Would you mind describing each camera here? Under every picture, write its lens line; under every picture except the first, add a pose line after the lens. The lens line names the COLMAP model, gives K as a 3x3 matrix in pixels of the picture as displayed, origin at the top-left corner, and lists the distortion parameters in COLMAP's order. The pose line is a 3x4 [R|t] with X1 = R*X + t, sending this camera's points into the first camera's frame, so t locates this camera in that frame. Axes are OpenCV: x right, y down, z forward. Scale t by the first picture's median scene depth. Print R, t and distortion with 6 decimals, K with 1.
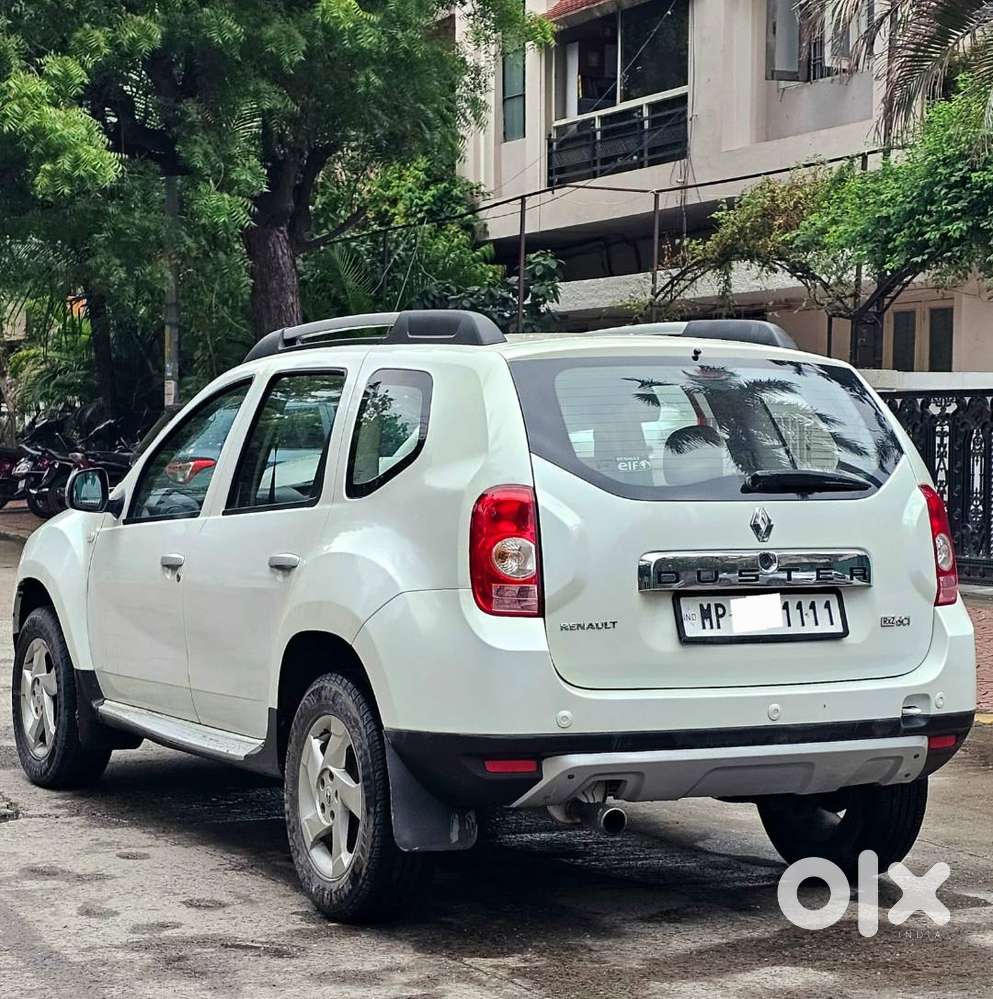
lens RADIAL K [[2457.6, 0, 434.1], [0, 2457.6, 551.2], [0, 0, 1]] dist [0.348399, -2.859131]
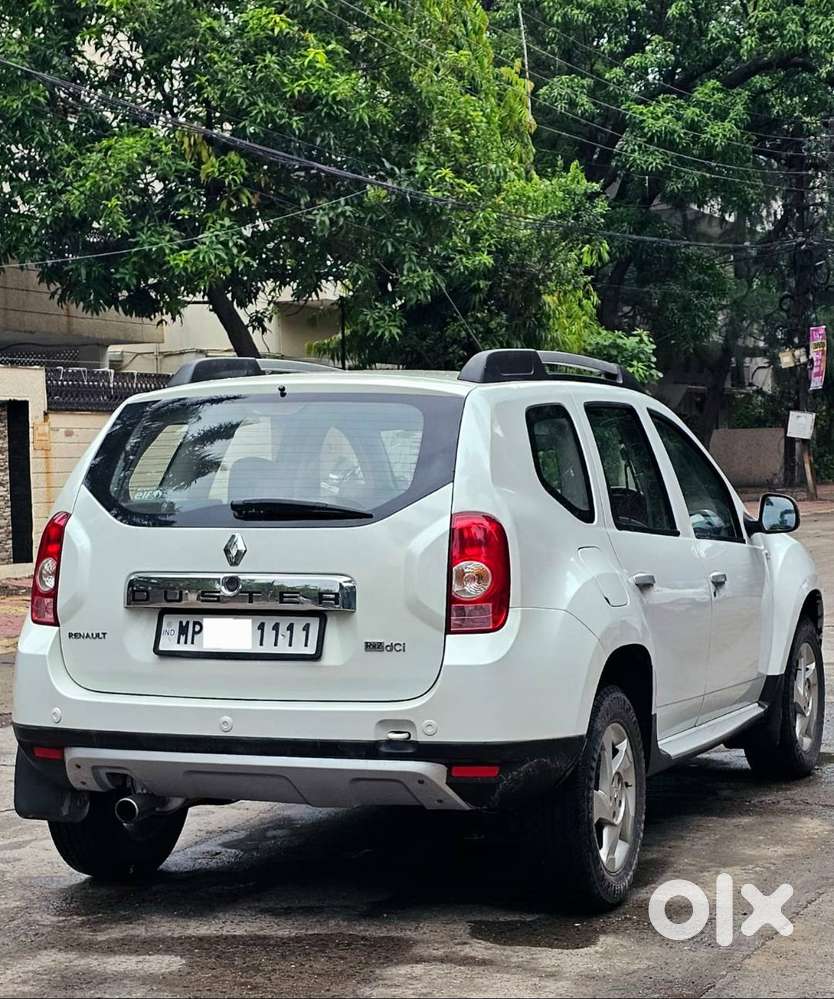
lens RADIAL K [[2282.0, 0, 417.0], [0, 2282.0, 499.5], [0, 0, 1]] dist [-0.001866, 0.419691]
pose [[0.671964, 0.001774, -0.740582, 0.915255], [-0.017974, 0.999742, -0.013914, -0.020088], [0.740366, 0.022661, 0.671822, 0.386271]]
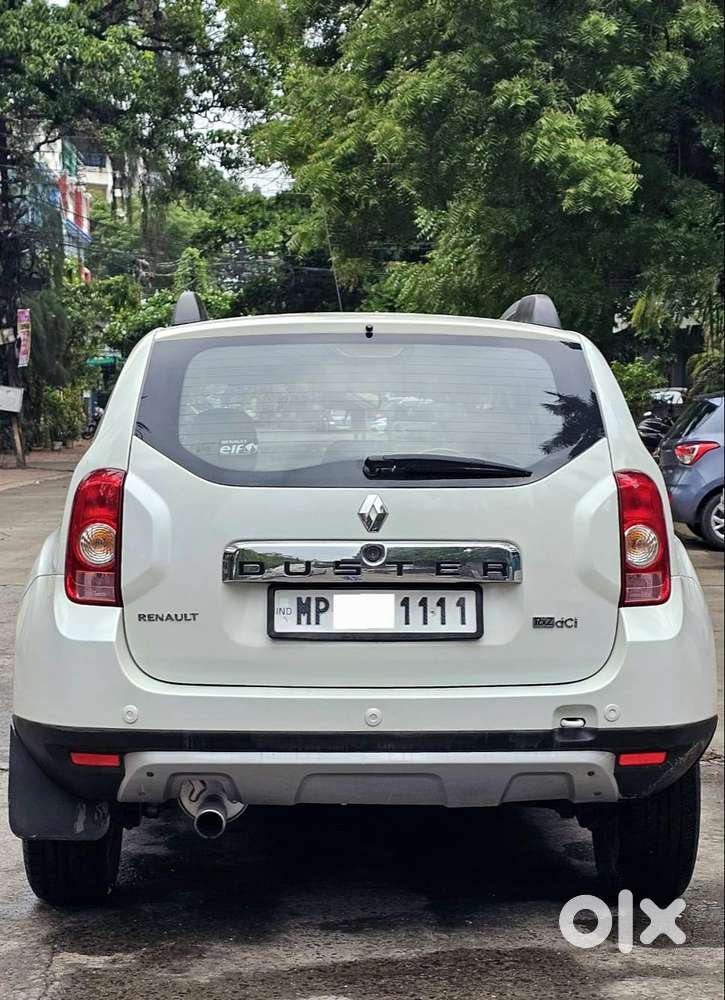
lens RADIAL K [[2018.3, 0, 362.5], [0, 2018.3, 500.0], [0, 0, 1]] dist [0.091830, -0.317710]
pose [[0.910545, 0.012364, -0.413226, 0.437058], [-0.016231, 0.999851, -0.005849, -0.011201], [0.413092, 0.012032, 0.910610, 0.308464]]
